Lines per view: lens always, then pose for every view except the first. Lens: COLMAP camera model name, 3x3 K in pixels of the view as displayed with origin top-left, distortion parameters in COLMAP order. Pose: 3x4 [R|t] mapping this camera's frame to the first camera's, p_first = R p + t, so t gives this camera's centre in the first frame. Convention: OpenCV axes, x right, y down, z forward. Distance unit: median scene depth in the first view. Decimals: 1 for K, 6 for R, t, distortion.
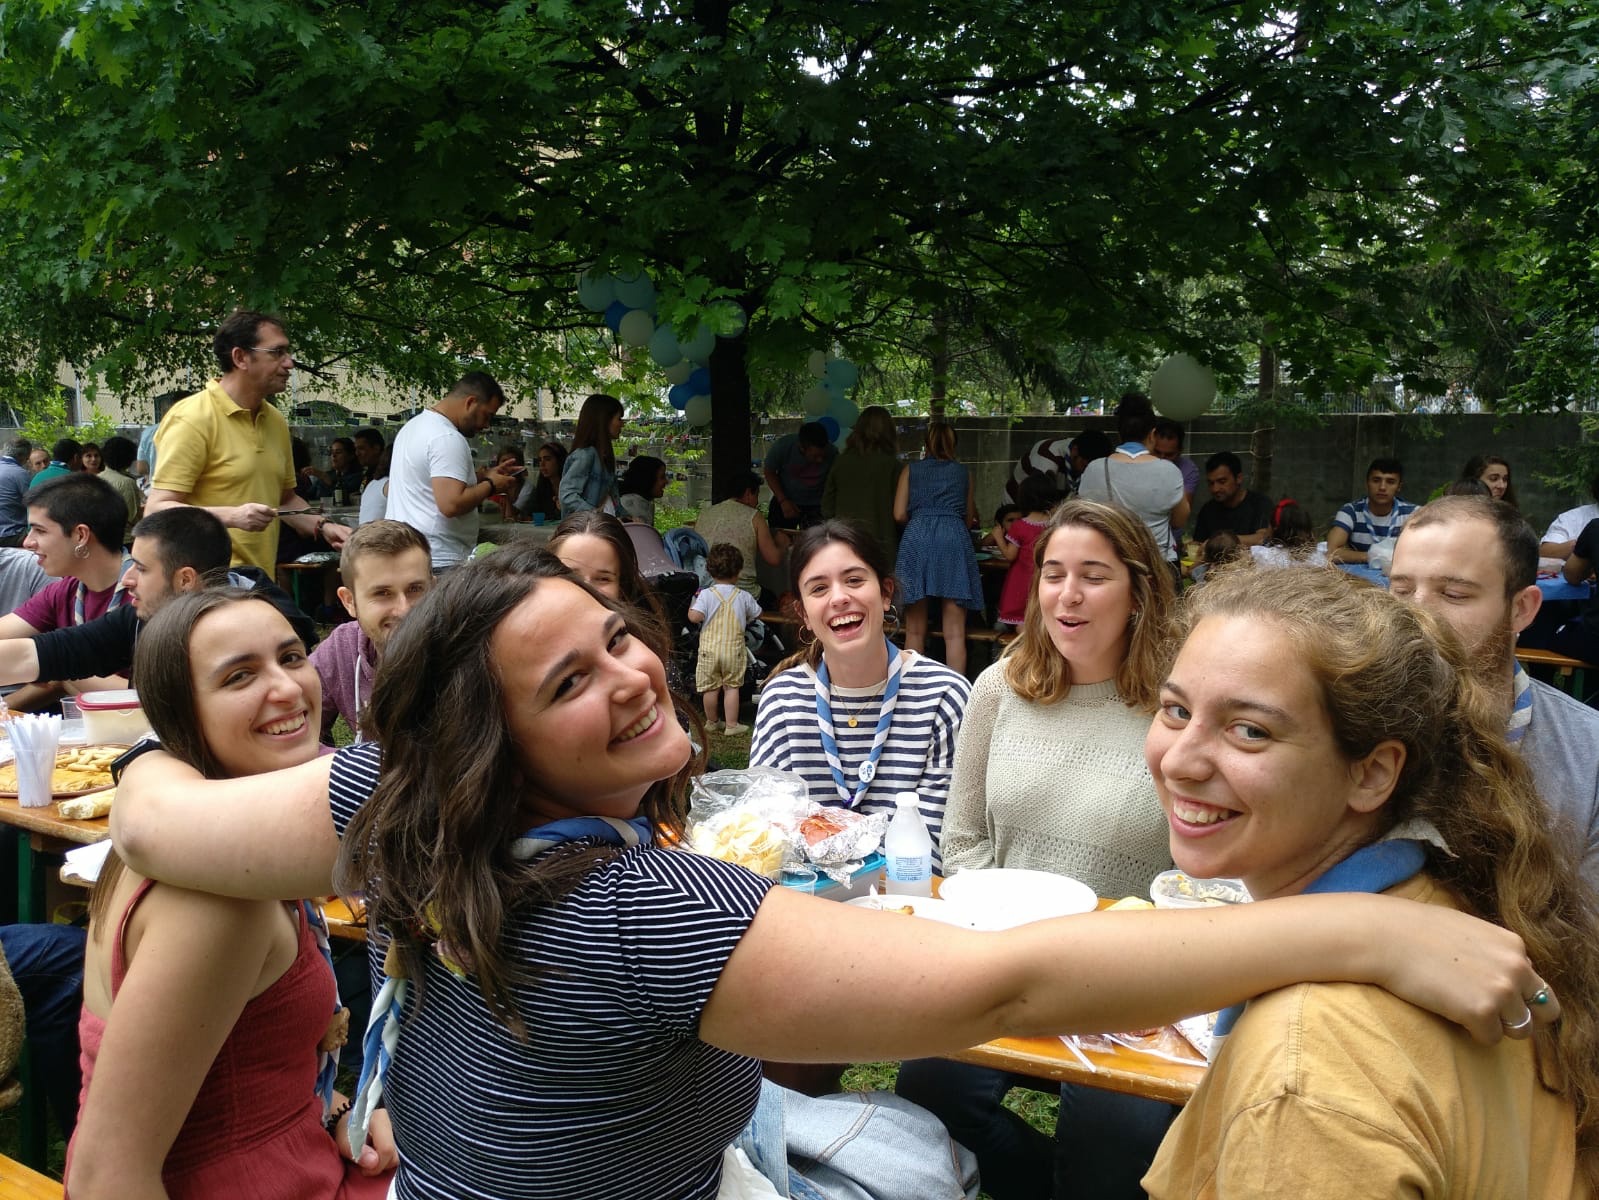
lens RADIAL K [[1279.4, 0, 799.5], [0, 1279.4, 600.0], [0, 0, 1]] dist [-0.018152, 0.054202]
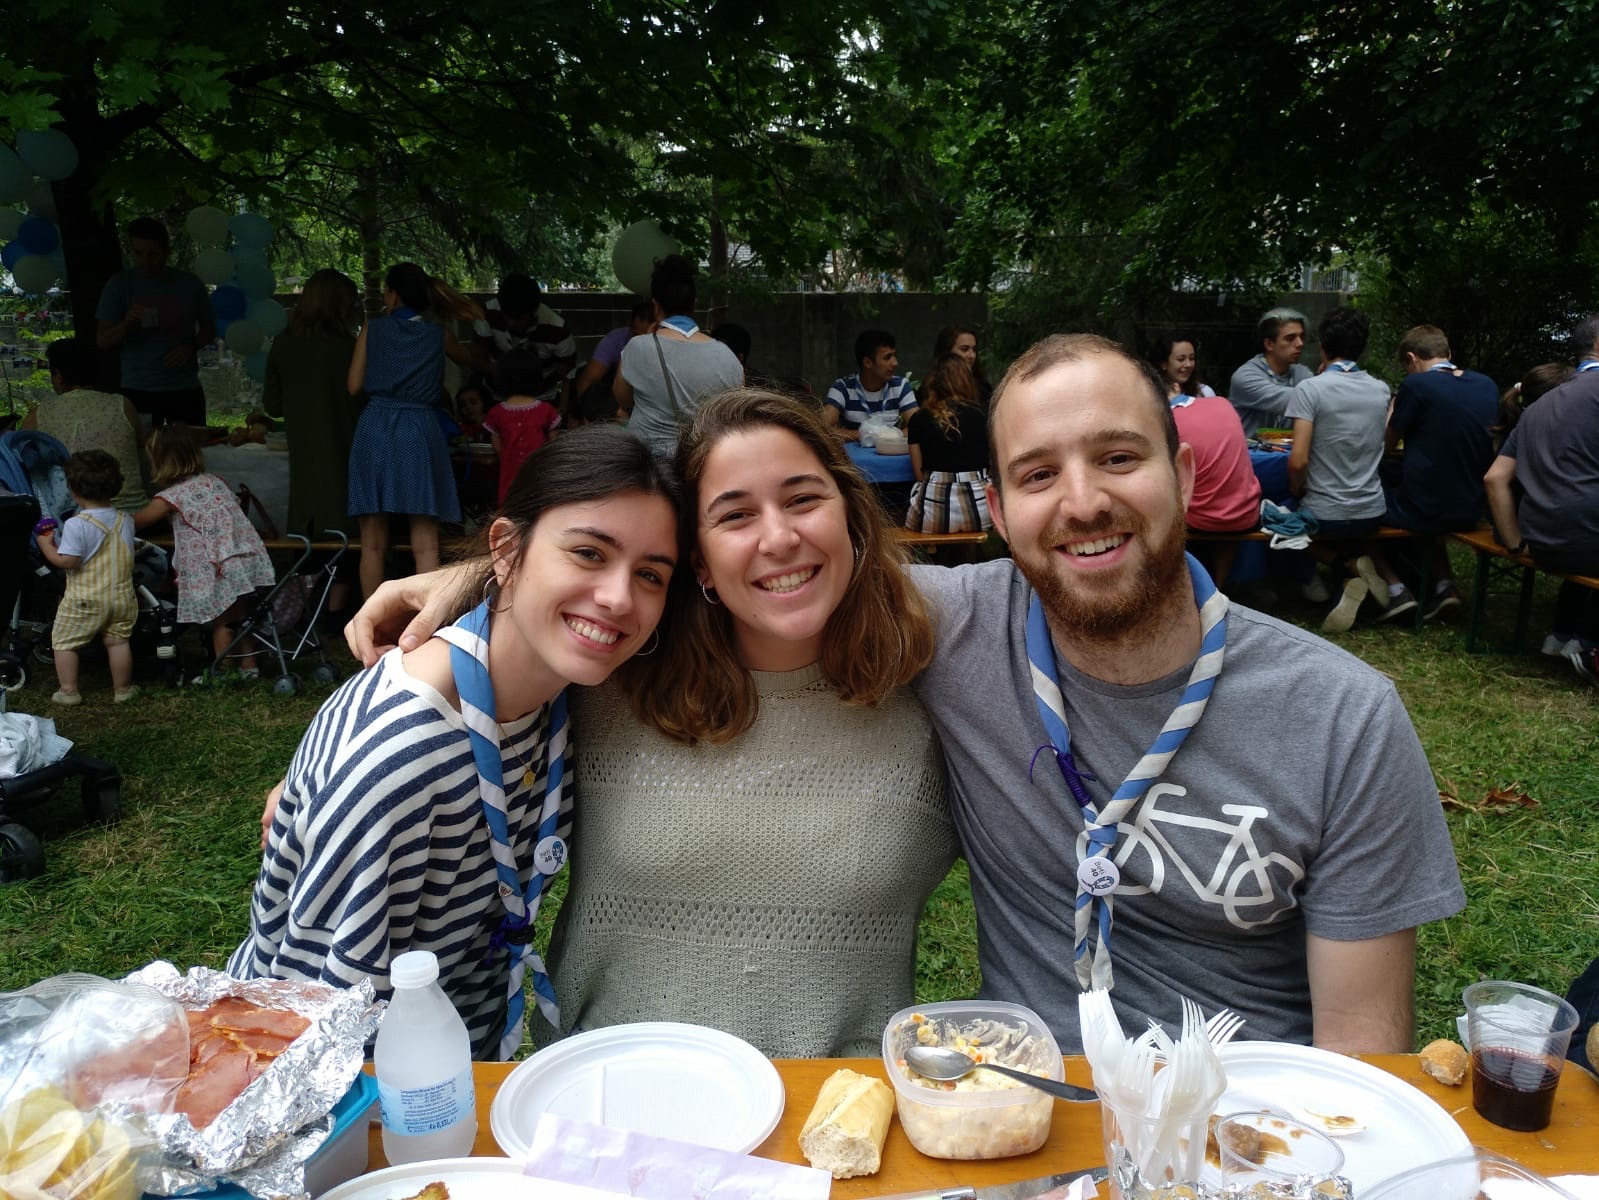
lens RADIAL K [[1279.4, 0, 799.5], [0, 1279.4, 600.0], [0, 0, 1]] dist [-0.018152, 0.054202]
pose [[0.911830, -0.088655, 0.400883, 0.009441], [0.053096, 0.993672, 0.098981, -0.007963], [-0.407121, -0.068969, 0.910767, 0.137045]]
